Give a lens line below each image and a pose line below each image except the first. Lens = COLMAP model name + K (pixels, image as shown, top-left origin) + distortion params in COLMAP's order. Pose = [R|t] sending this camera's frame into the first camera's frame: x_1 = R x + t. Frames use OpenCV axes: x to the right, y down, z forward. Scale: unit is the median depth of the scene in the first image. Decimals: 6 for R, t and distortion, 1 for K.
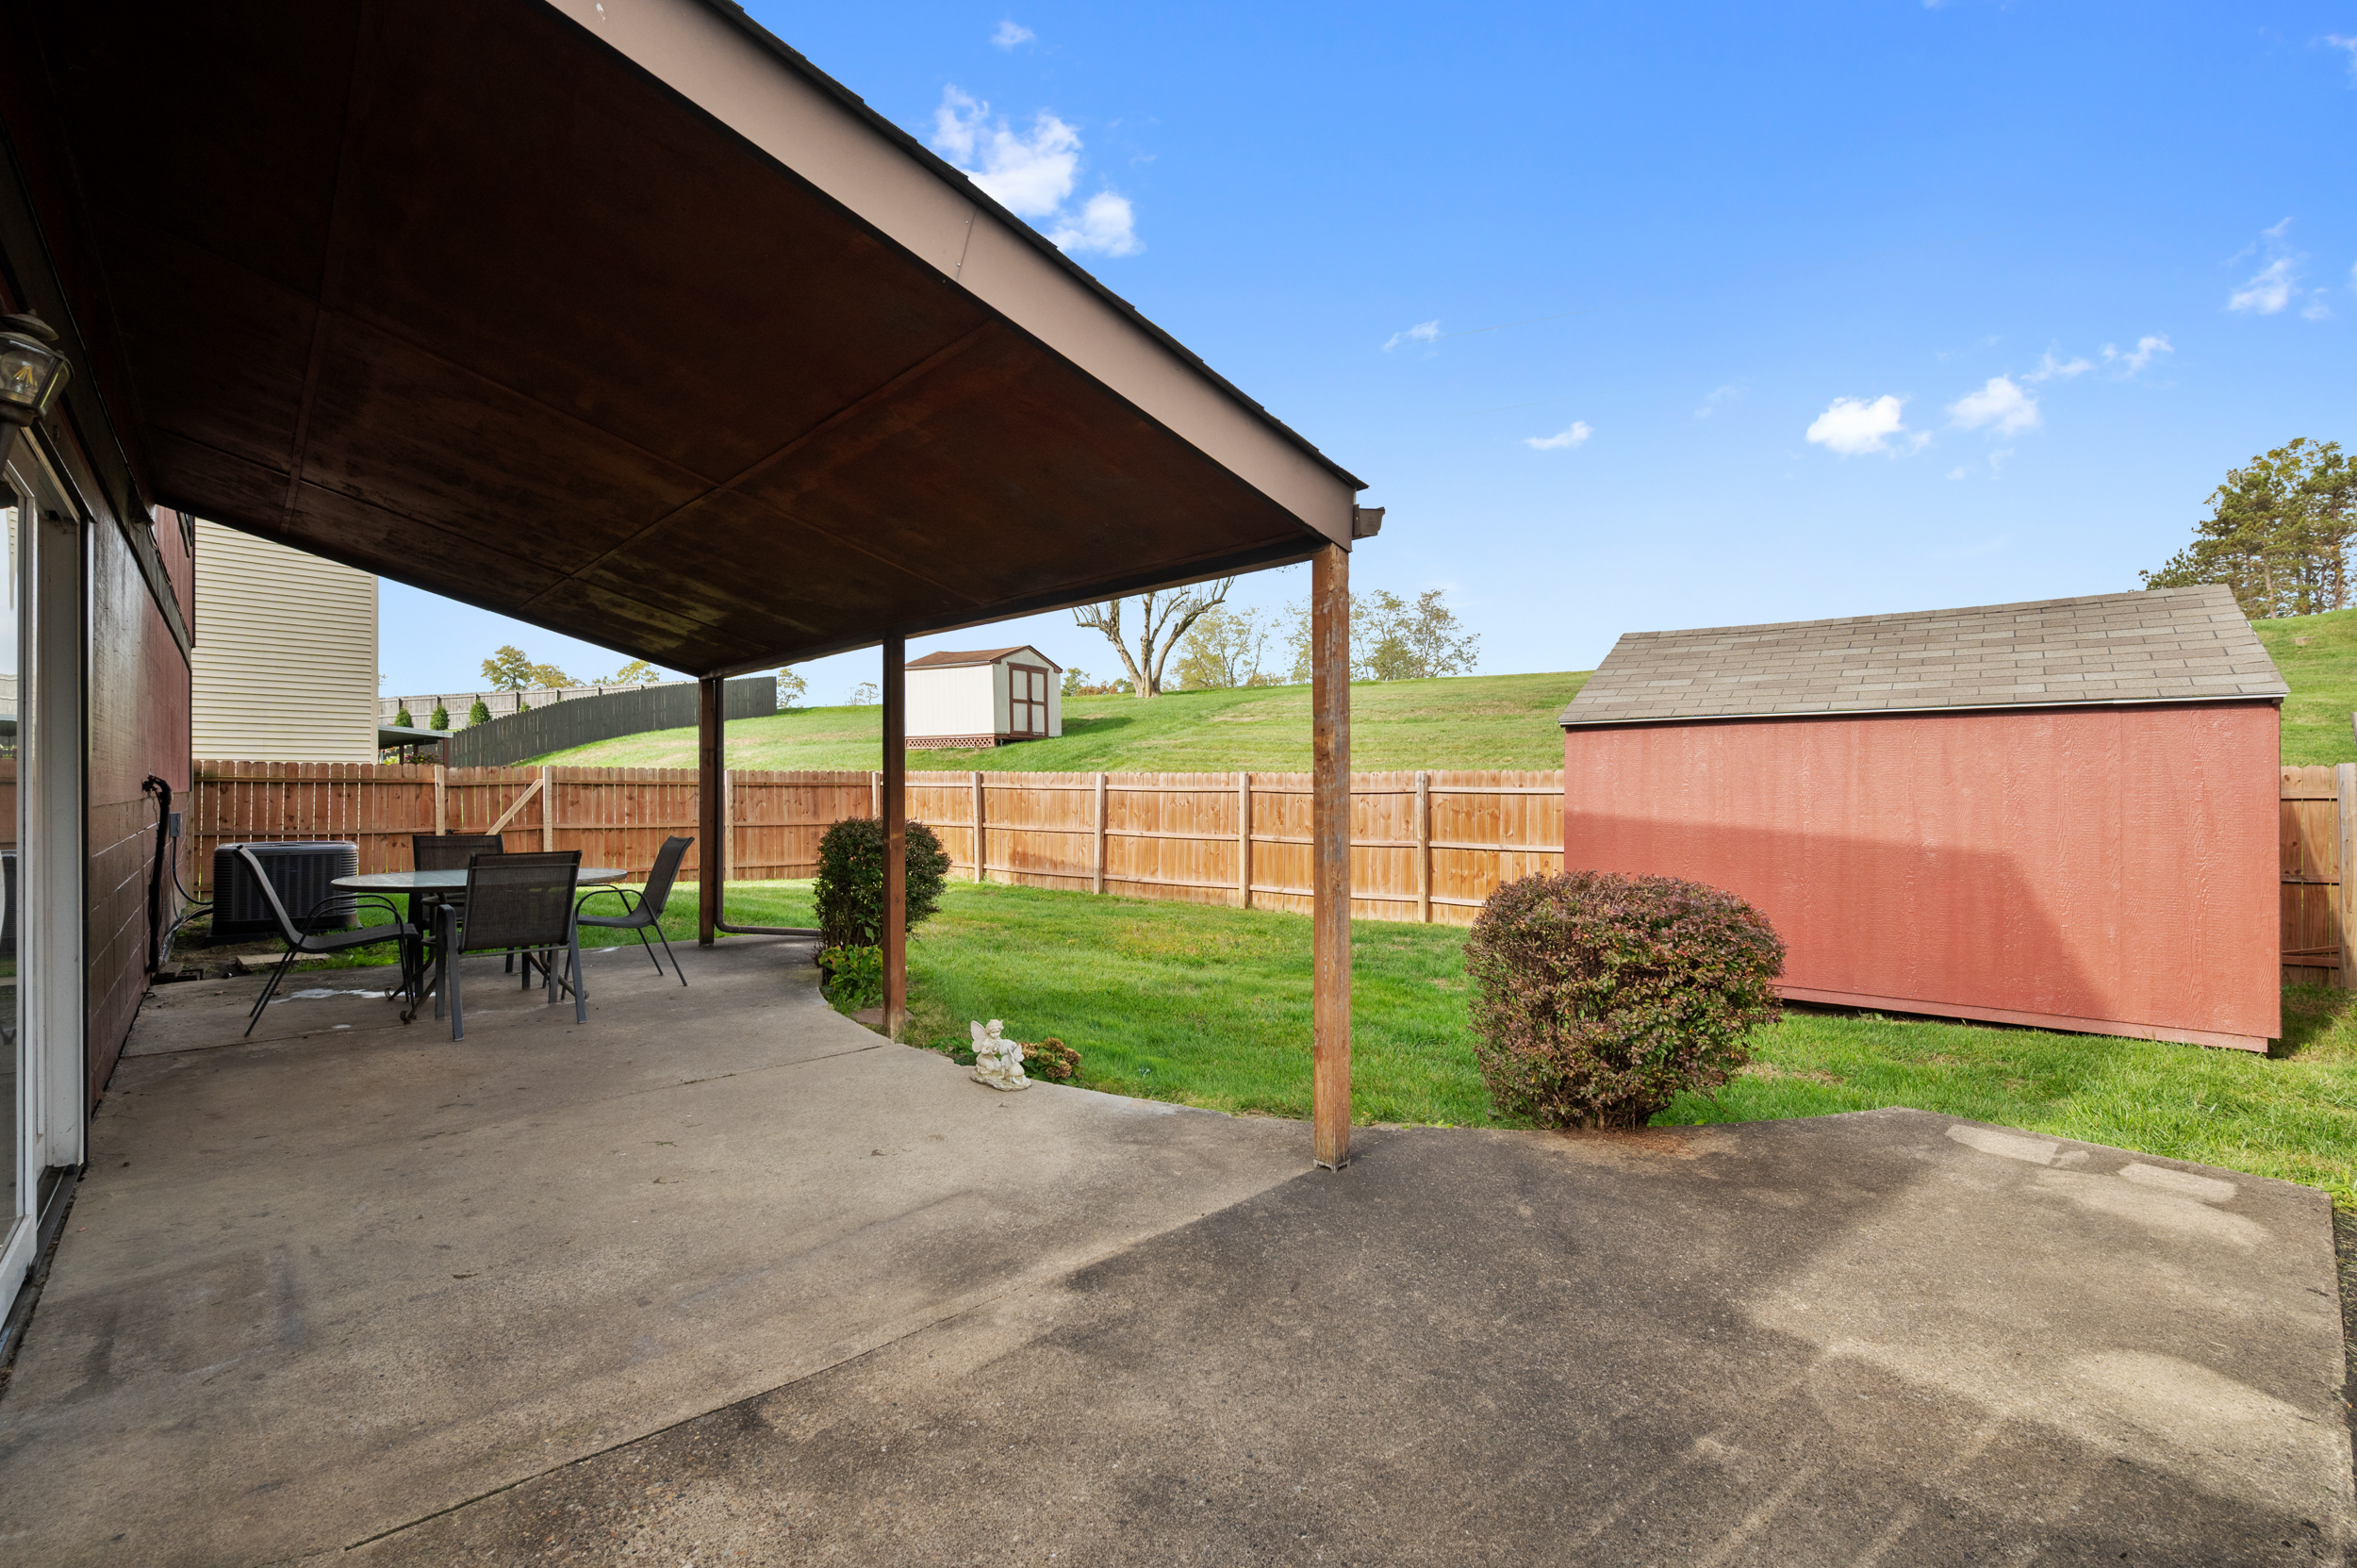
lens RADIAL K [[1014.8, 0, 1178.5], [0, 1014.8, 784.0], [0, 0, 1]] dist [0.000817, -0.000672]
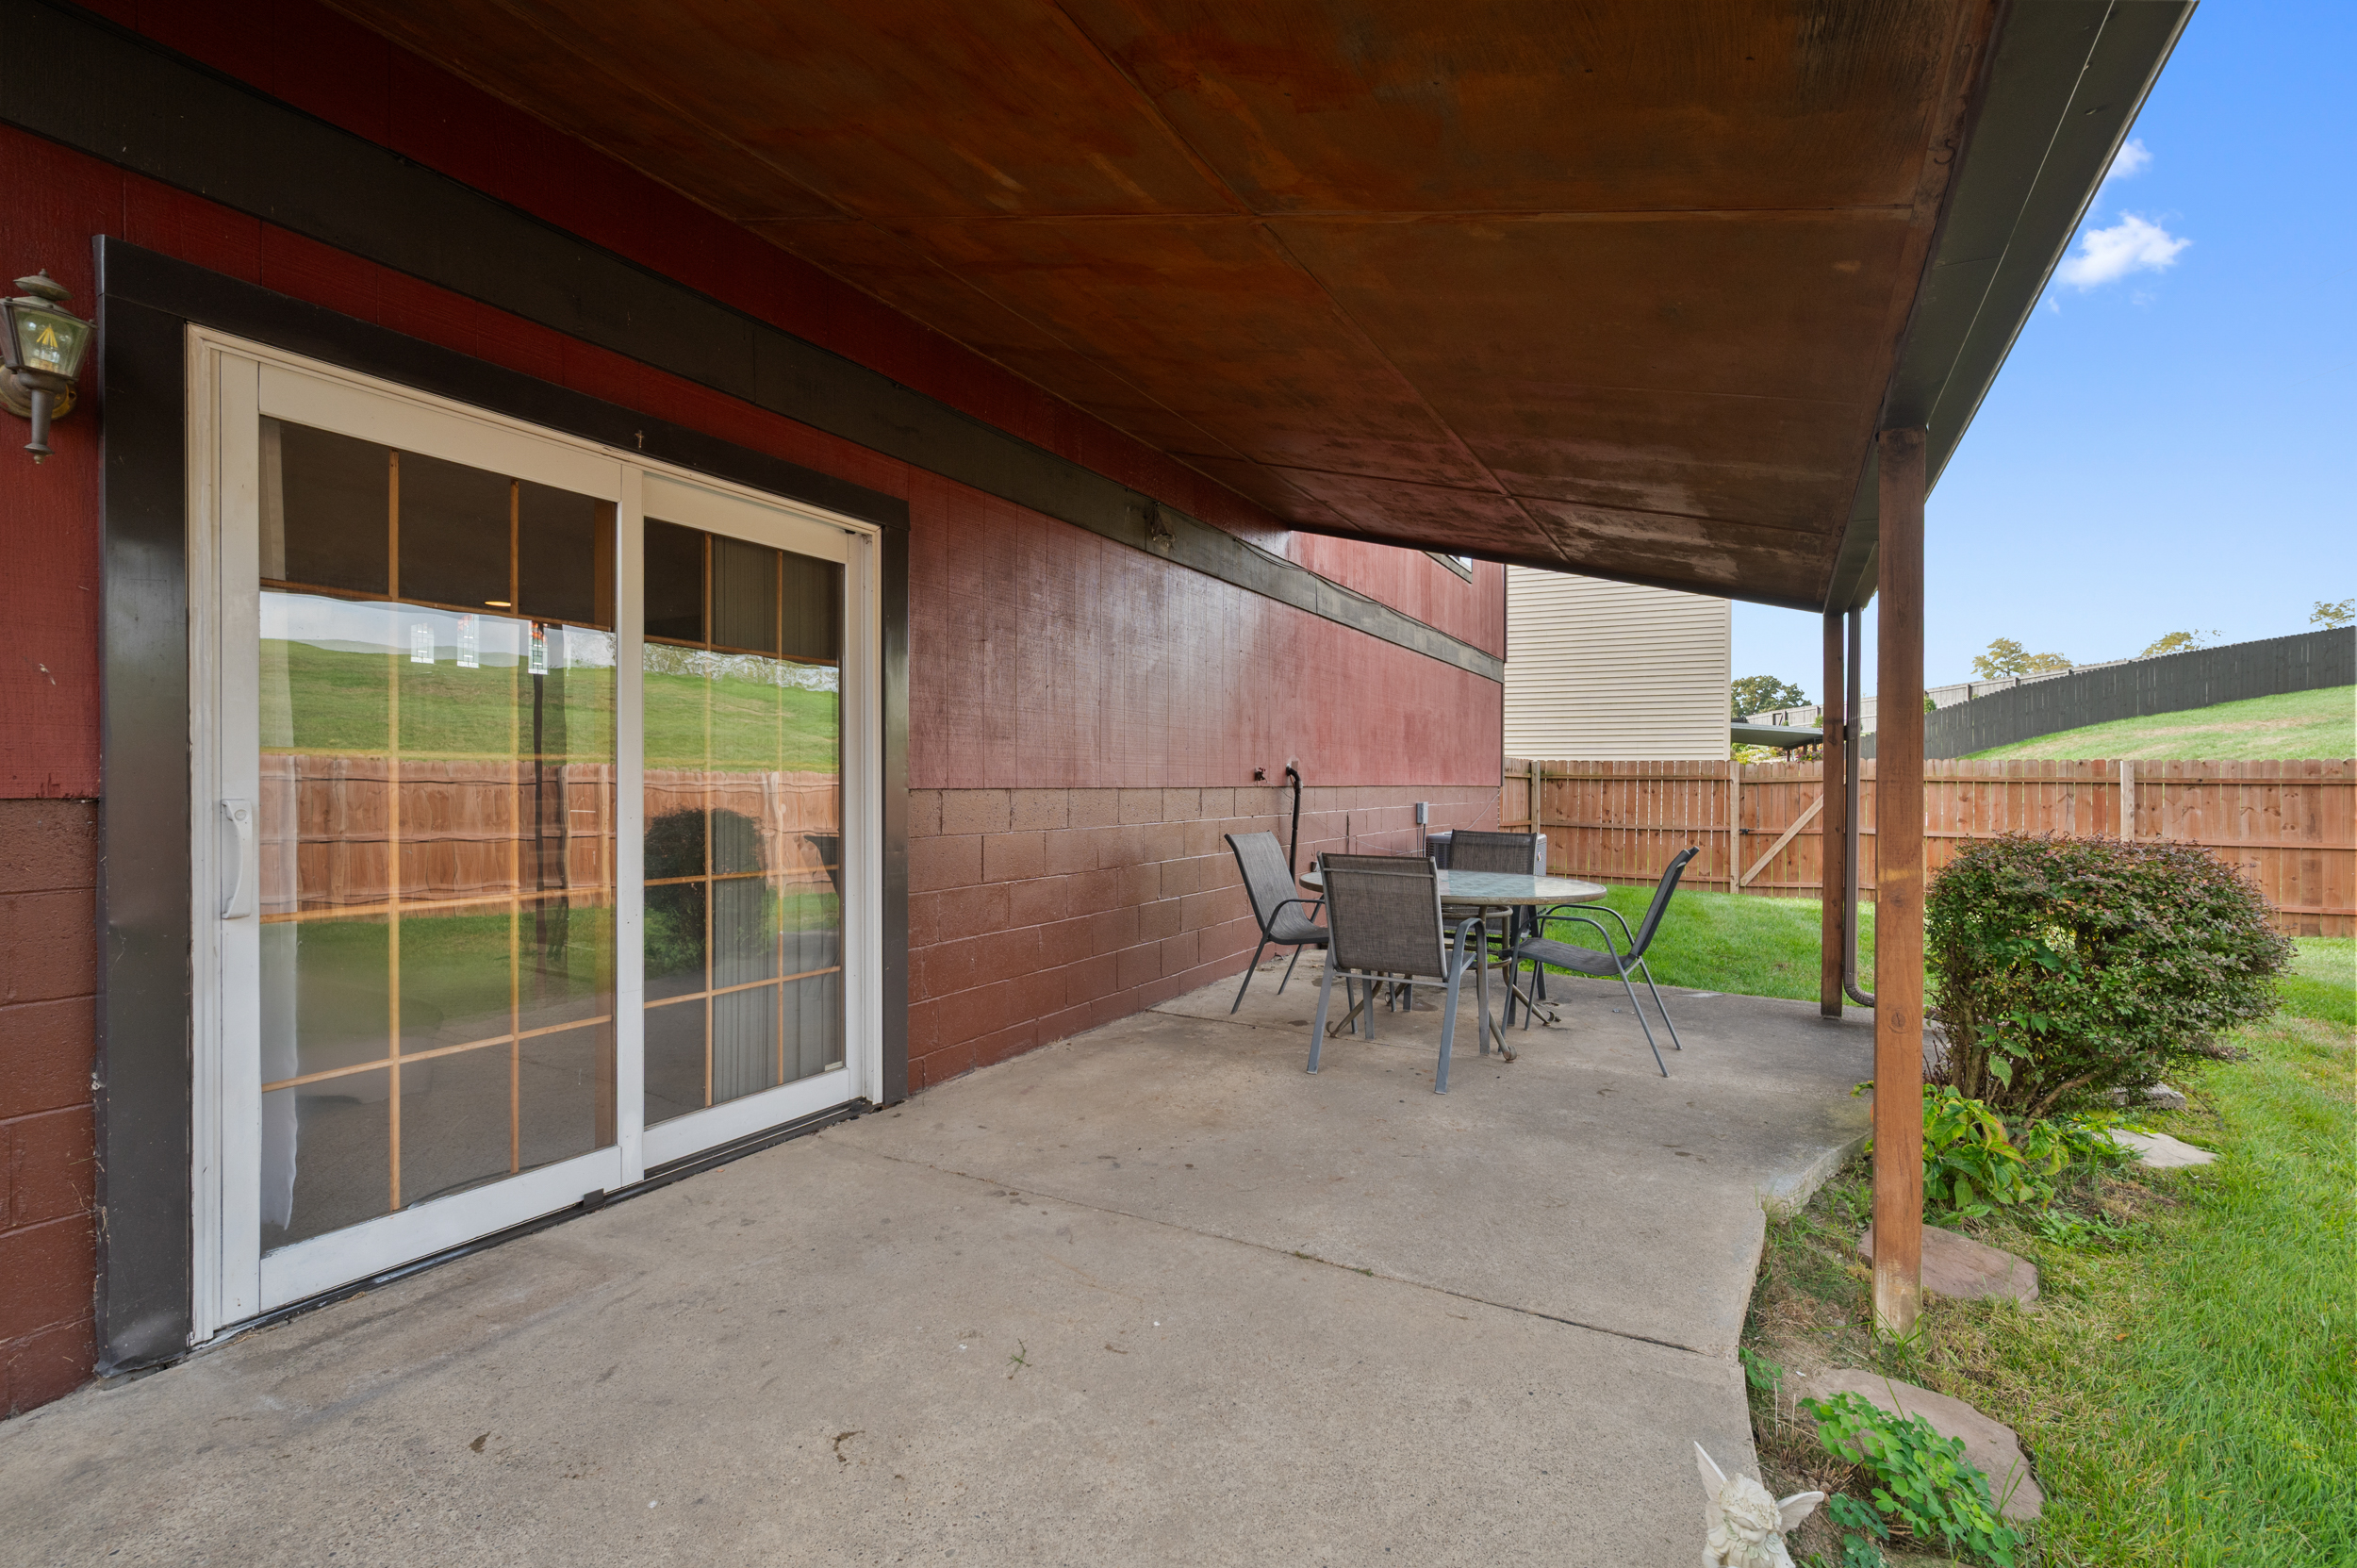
lens RADIAL K [[1014.8, 0, 1178.5], [0, 1014.8, 784.0], [0, 0, 1]] dist [0.000817, -0.000672]
pose [[0.301774, 0.000773, -0.953379, 0.065612], [-0.002677, 0.999996, -0.000037, 0.014488], [0.953376, 0.002563, 0.301775, 0.714949]]
